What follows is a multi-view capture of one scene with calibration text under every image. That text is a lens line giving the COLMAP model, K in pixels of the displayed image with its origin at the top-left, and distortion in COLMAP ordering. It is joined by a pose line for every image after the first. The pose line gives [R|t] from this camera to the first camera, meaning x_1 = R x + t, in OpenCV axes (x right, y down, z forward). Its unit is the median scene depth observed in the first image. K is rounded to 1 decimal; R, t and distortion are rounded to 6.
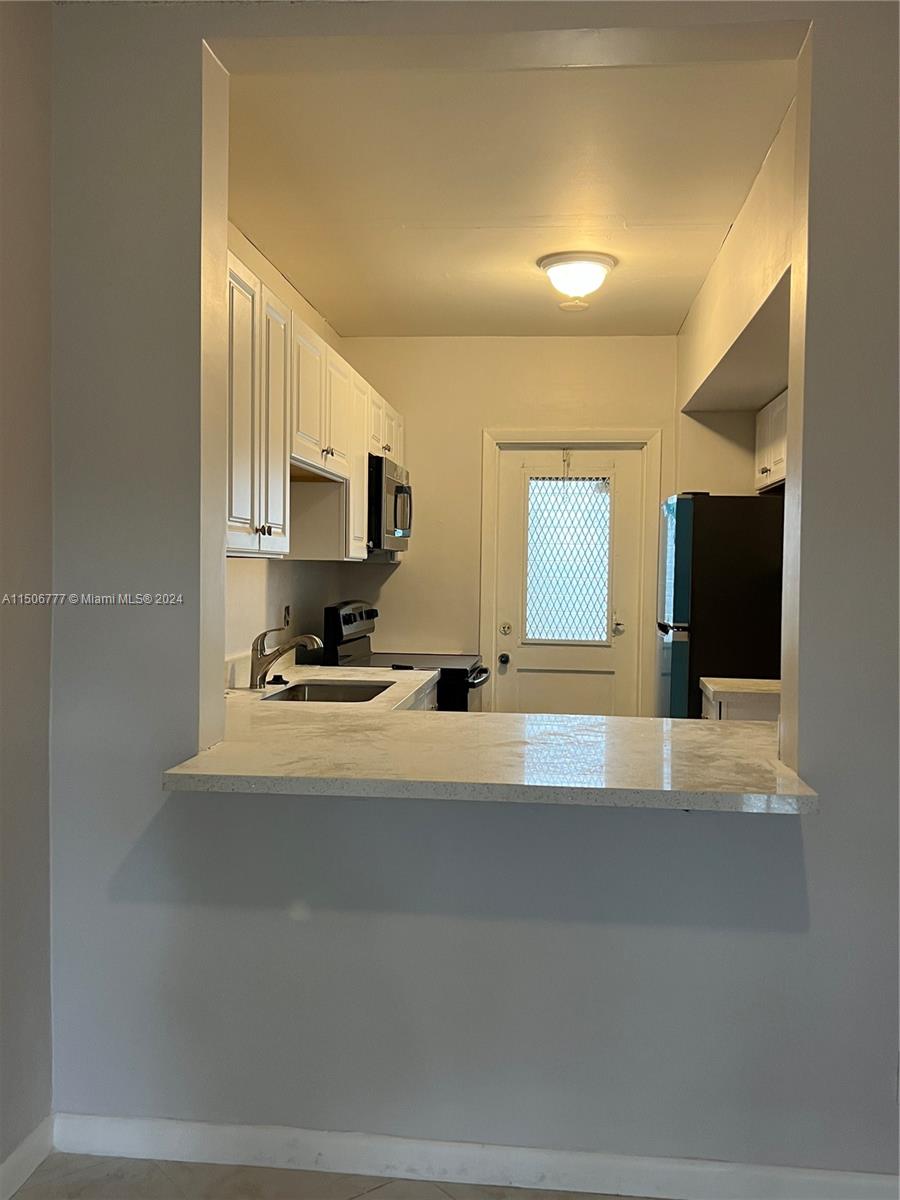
lens RADIAL K [[1074.9, 0, 451.0], [0, 1074.9, 594.0], [0, 0, 1]] dist [0.066399, -0.029091]
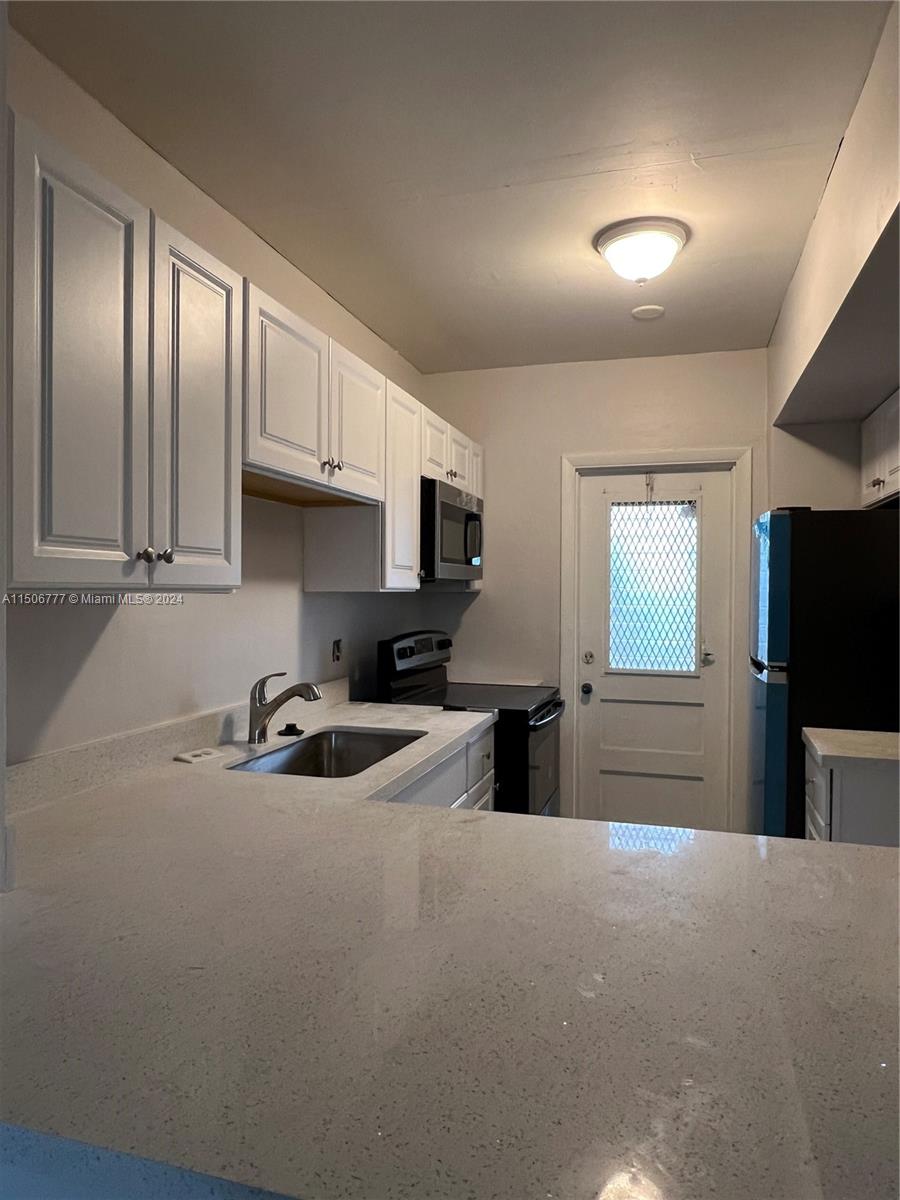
lens RADIAL K [[767.9, 0, 447.2], [0, 767.9, 591.6], [0, 0, 1]] dist [-0.016021, 0.005533]
pose [[0.981285, -0.008647, -0.192367, 0.069373], [0.004270, 0.999723, -0.023156, -0.014316], [0.192514, 0.021901, 0.981050, 0.333569]]
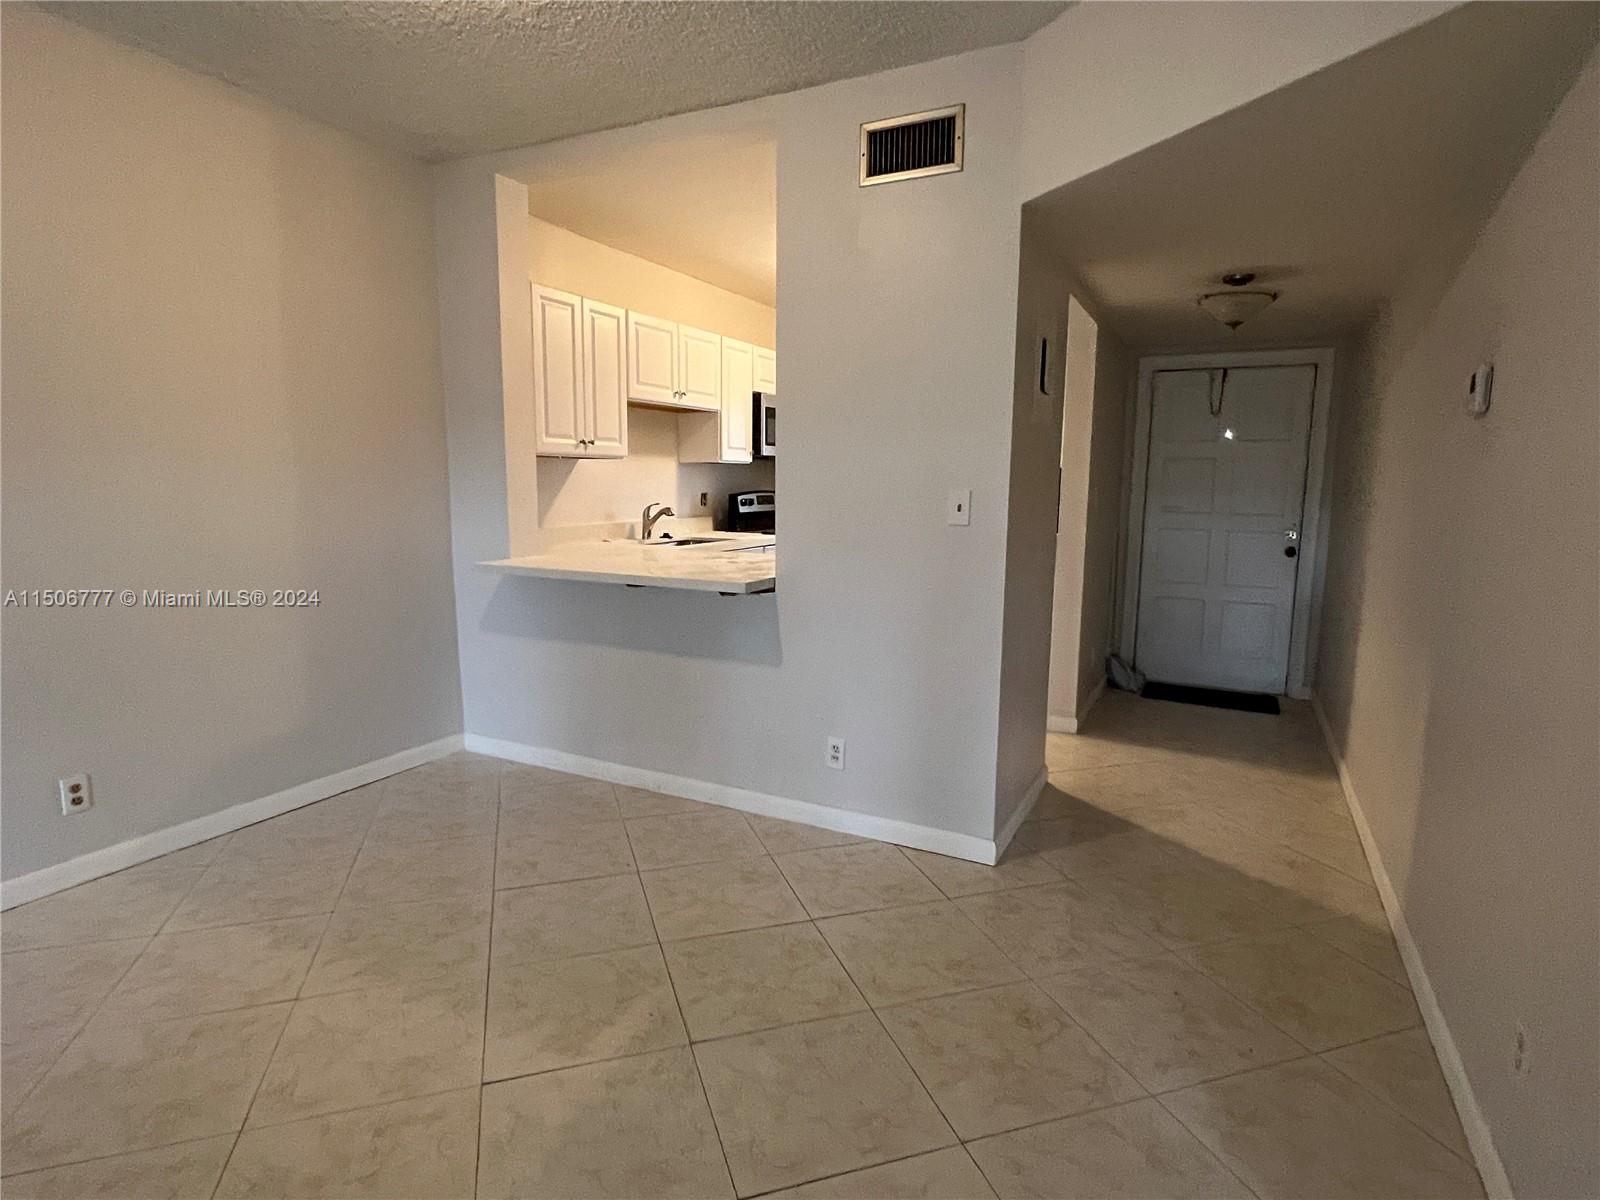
lens RADIAL K [[848.2, 0, 792.5], [0, 848.2, 604.7], [0, 0, 1]] dist [-0.000405, -0.000916]
pose [[0.932736, 0.045888, -0.357627, 0.396912], [-0.003043, 0.992835, 0.119454, 0.023353], [0.360546, -0.110331, 0.926193, -0.115955]]
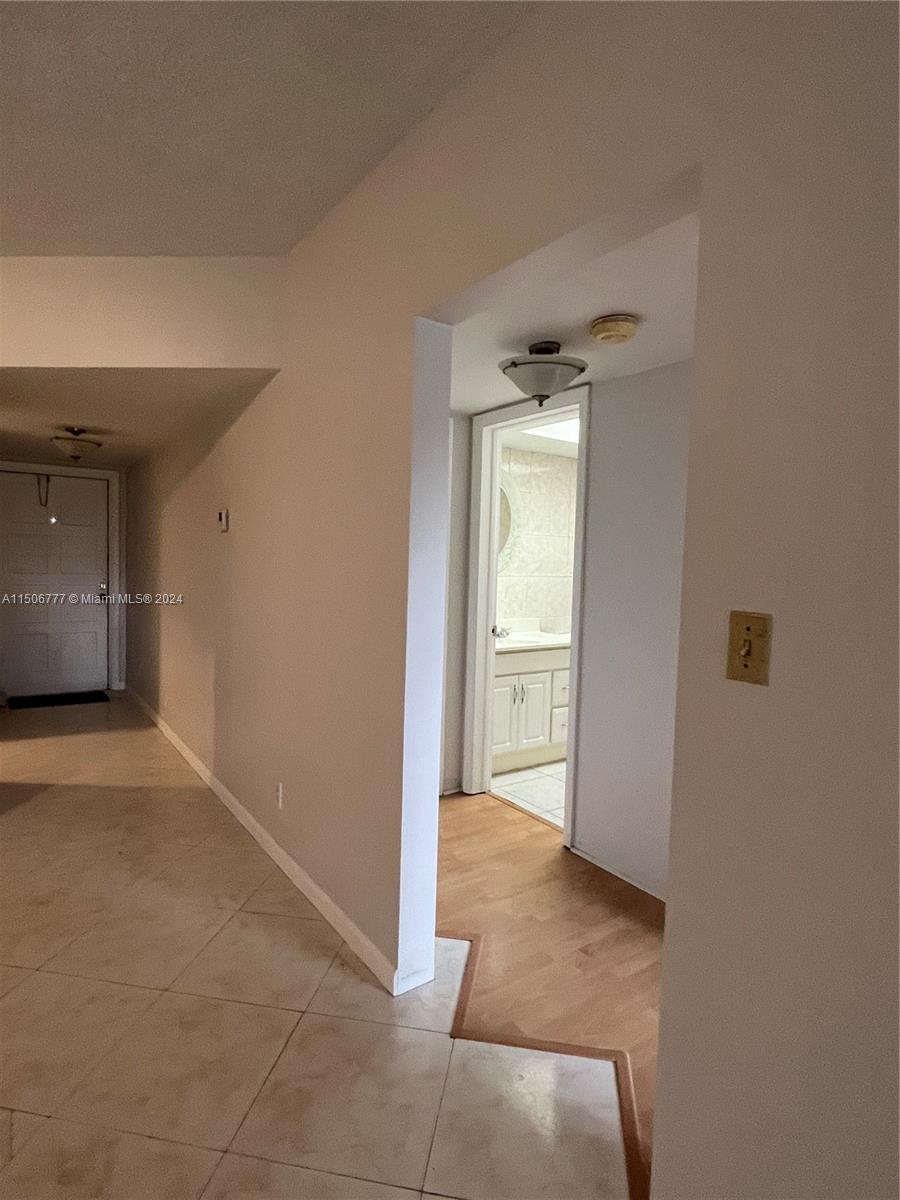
lens RADIAL K [[636.1, 0, 438.9], [0, 636.1, 592.0], [0, 0, 1]] dist [-0.000405, -0.000916]
pose [[0.760327, -0.028500, 0.648915, 0.287692], [-0.002863, 0.998880, 0.047225, 0.011996], [-0.649534, -0.037764, 0.759394, -0.272756]]
